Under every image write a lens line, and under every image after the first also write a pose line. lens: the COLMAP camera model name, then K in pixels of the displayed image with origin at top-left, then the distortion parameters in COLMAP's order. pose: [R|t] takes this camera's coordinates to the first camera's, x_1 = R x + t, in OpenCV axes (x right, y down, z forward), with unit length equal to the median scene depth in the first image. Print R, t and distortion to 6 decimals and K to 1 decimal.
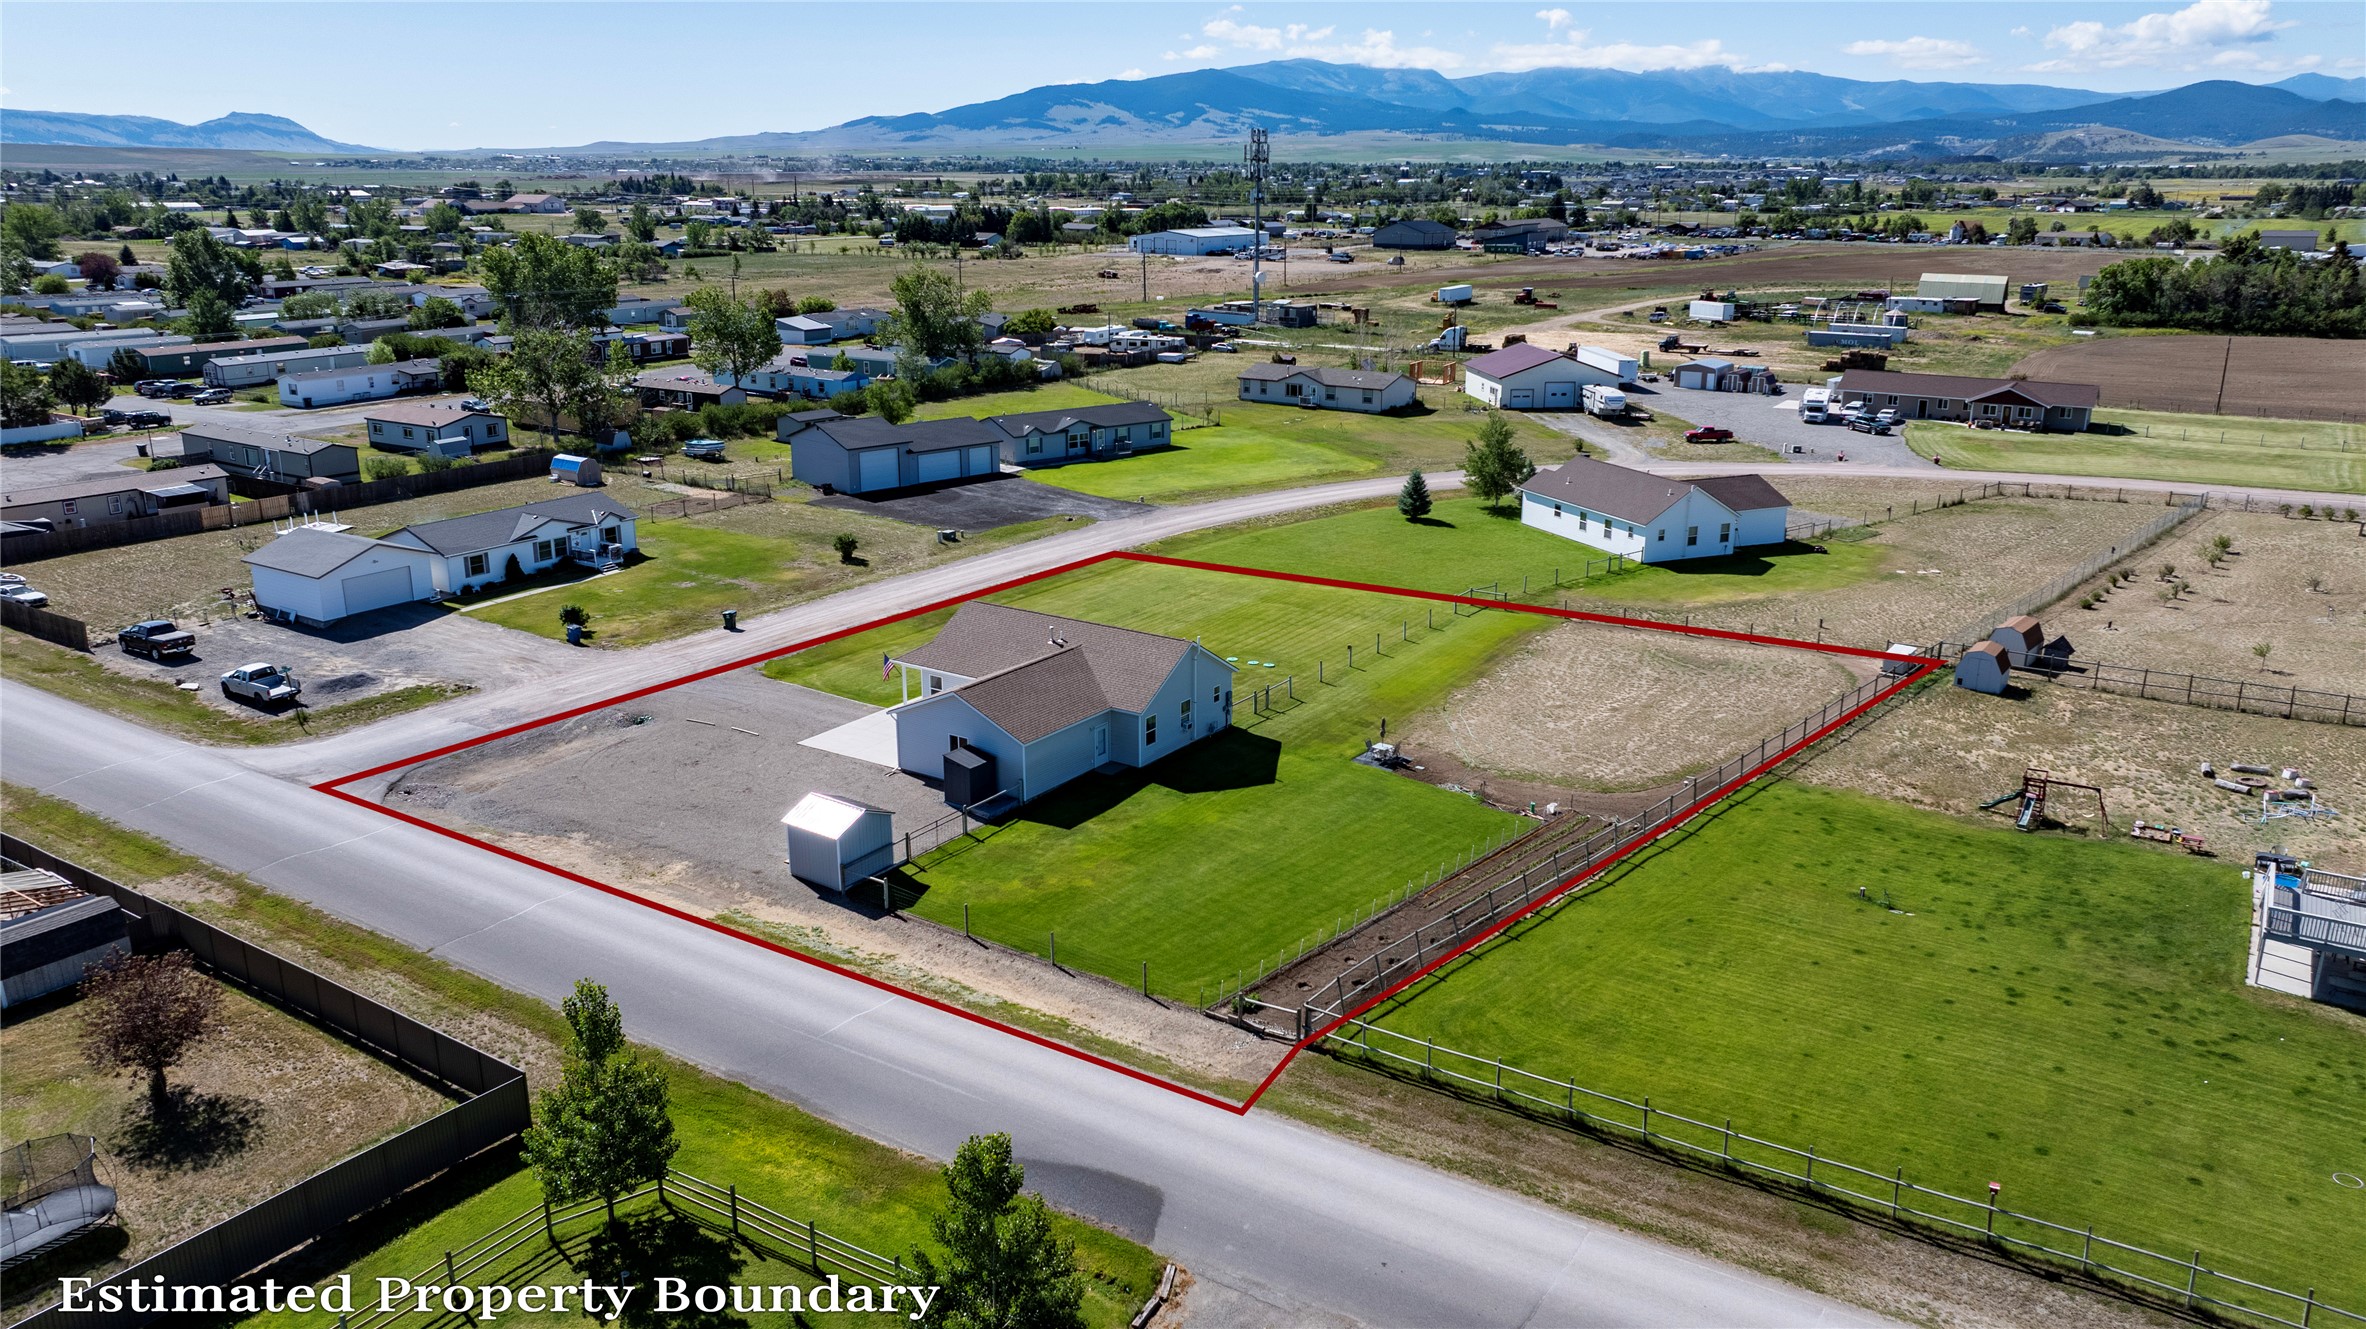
lens RADIAL K [[1665.8, 0, 1183.0], [0, 1665.8, 664.5], [0, 0, 1]] dist [-0.011066, -0.001288]
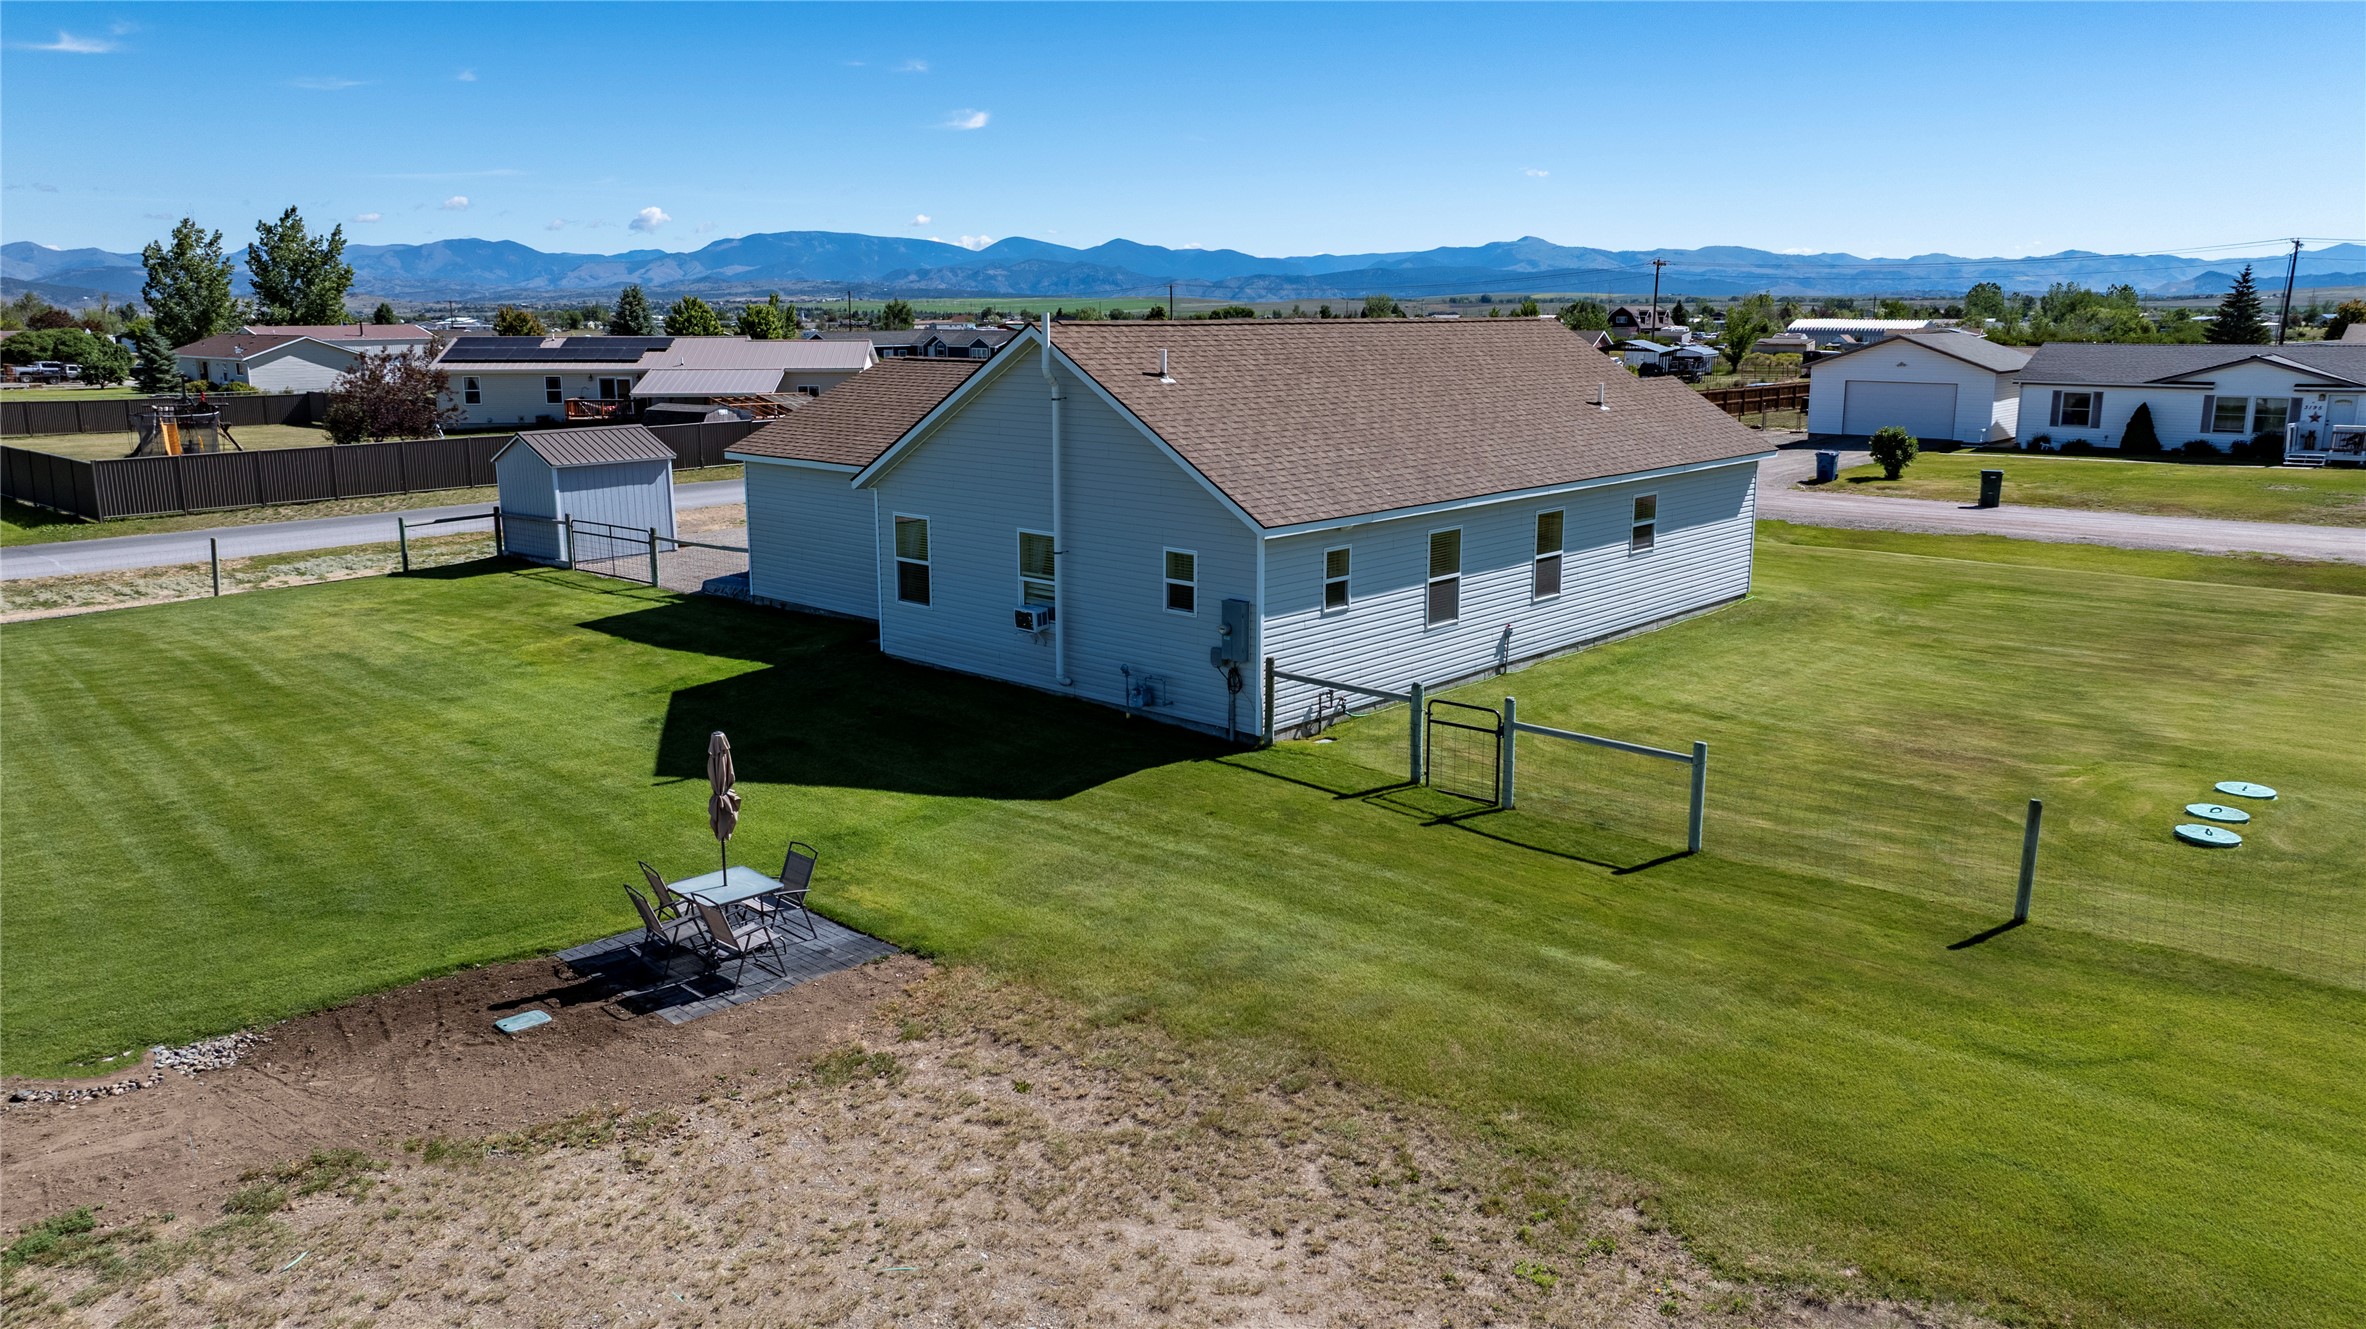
lens RADIAL K [[1667.3, 0, 1183.0], [0, 1667.3, 664.5], [0, 0, 1]] dist [-0.020211, -0.000275]
pose [[-0.148864, 0.203416, -0.967709, 0.252693], [-0.284551, 0.928410, 0.238928, -0.030343], [0.947032, 0.310930, -0.080325, 0.914299]]
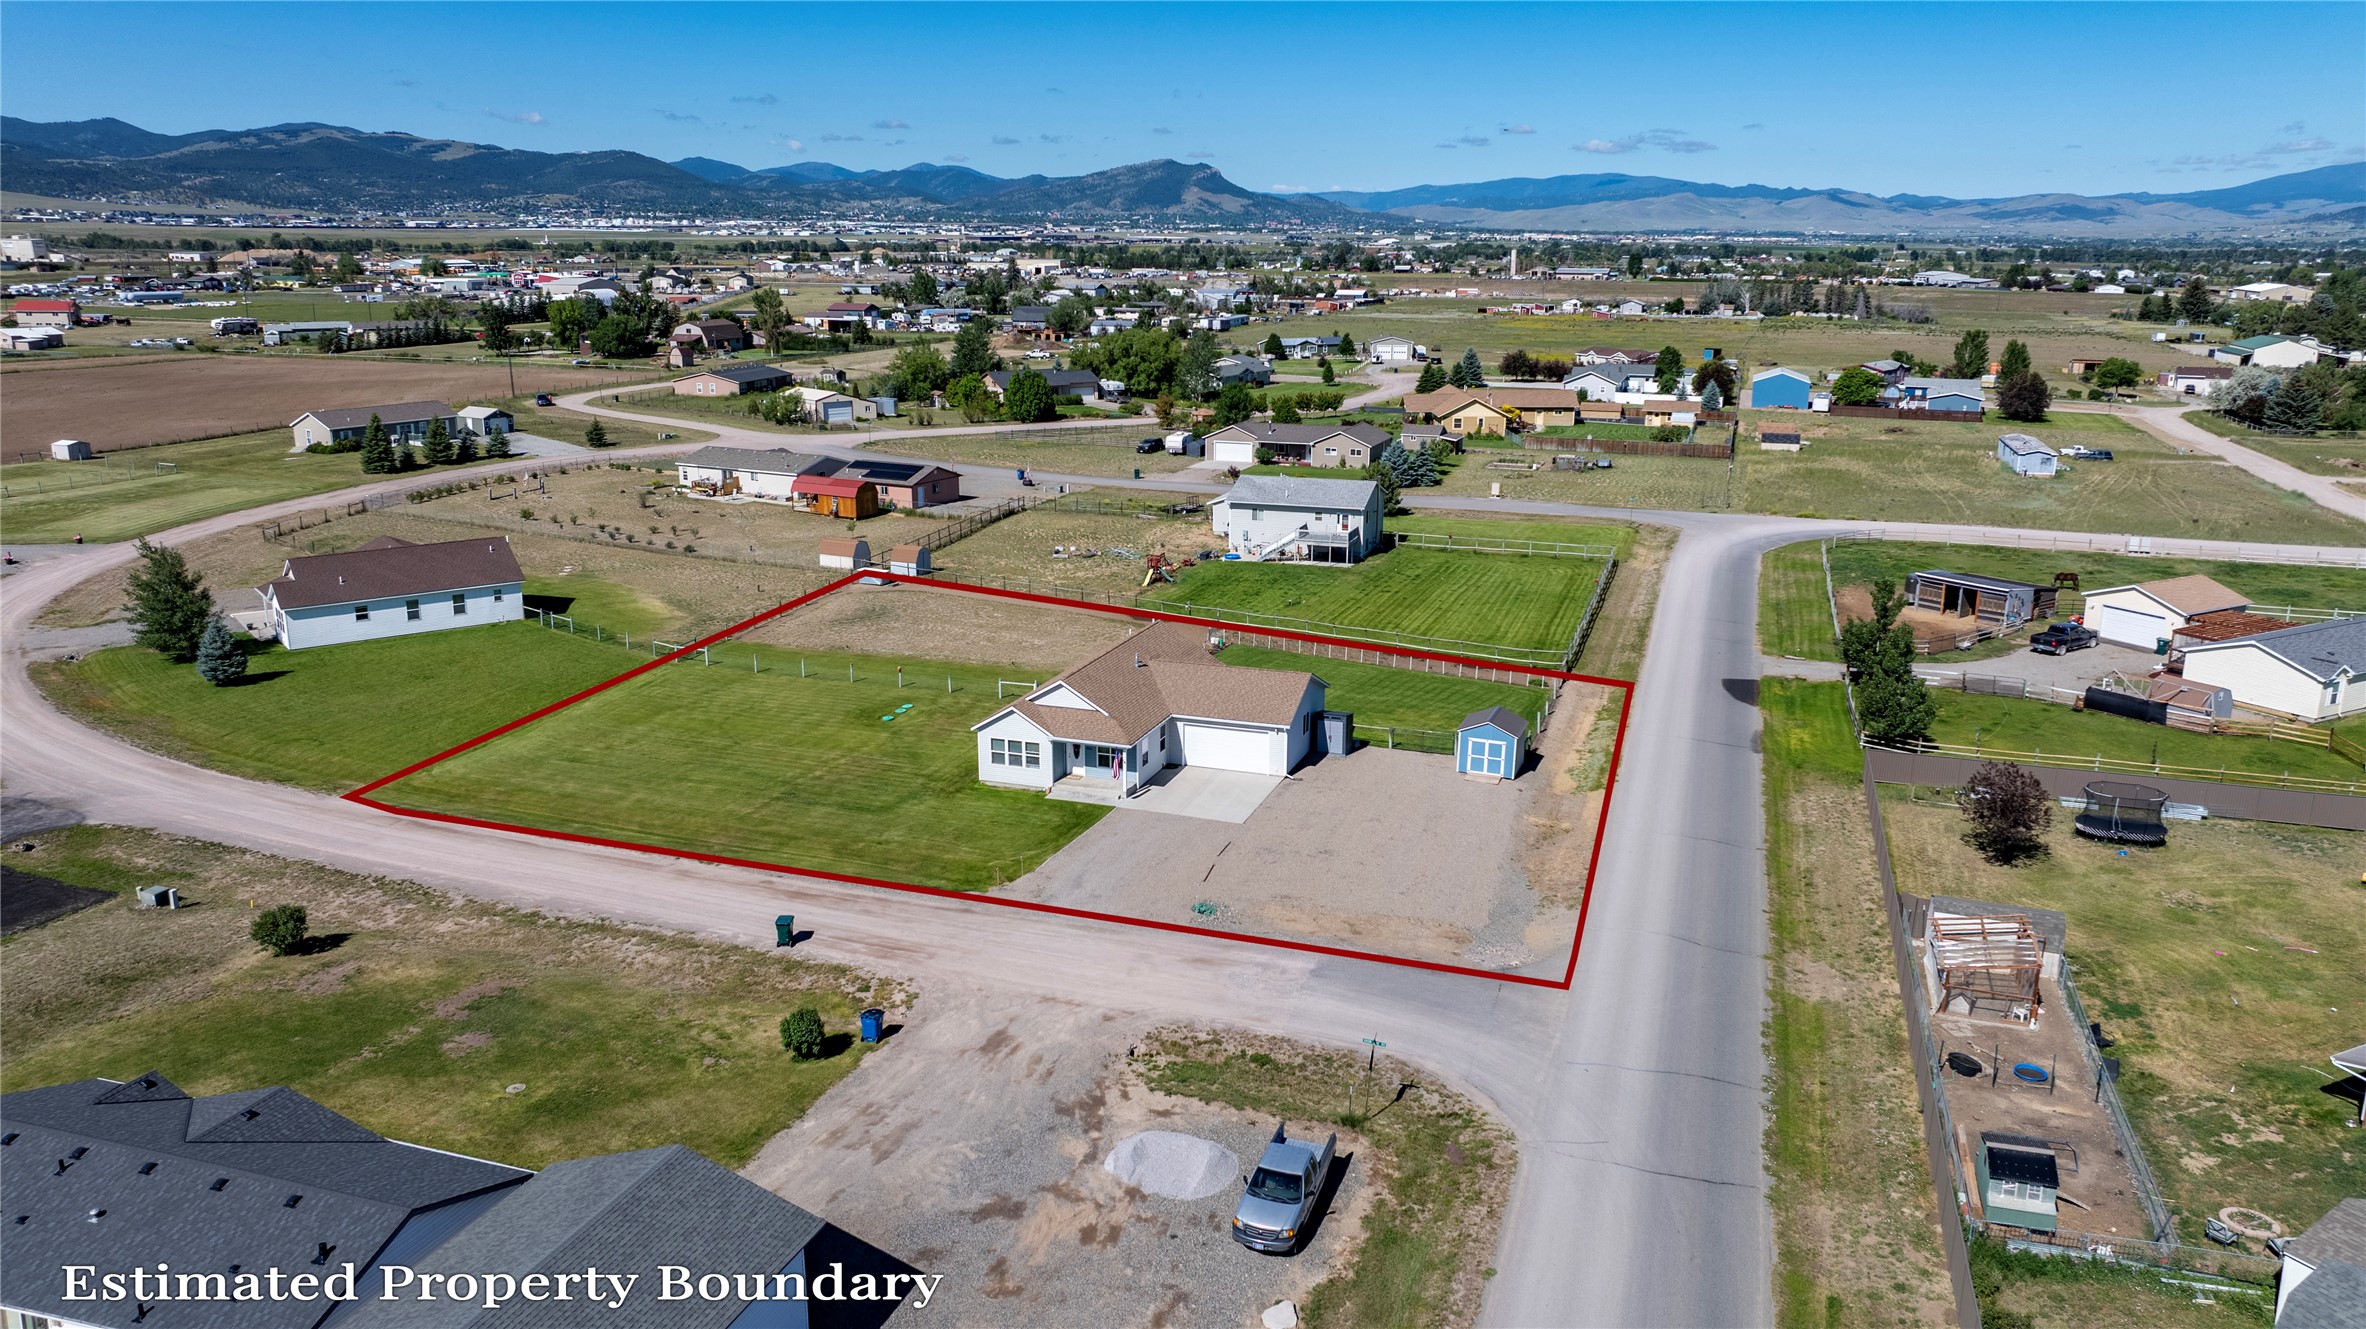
lens RADIAL K [[1667.3, 0, 1183.0], [0, 1667.3, 664.5], [0, 0, 1]] dist [-0.020211, -0.000275]
pose [[-0.260026, -0.240243, 0.935238, -0.981139], [0.267656, 0.912669, 0.308863, -0.305348], [-0.927765, 0.330634, -0.173015, 1.042312]]
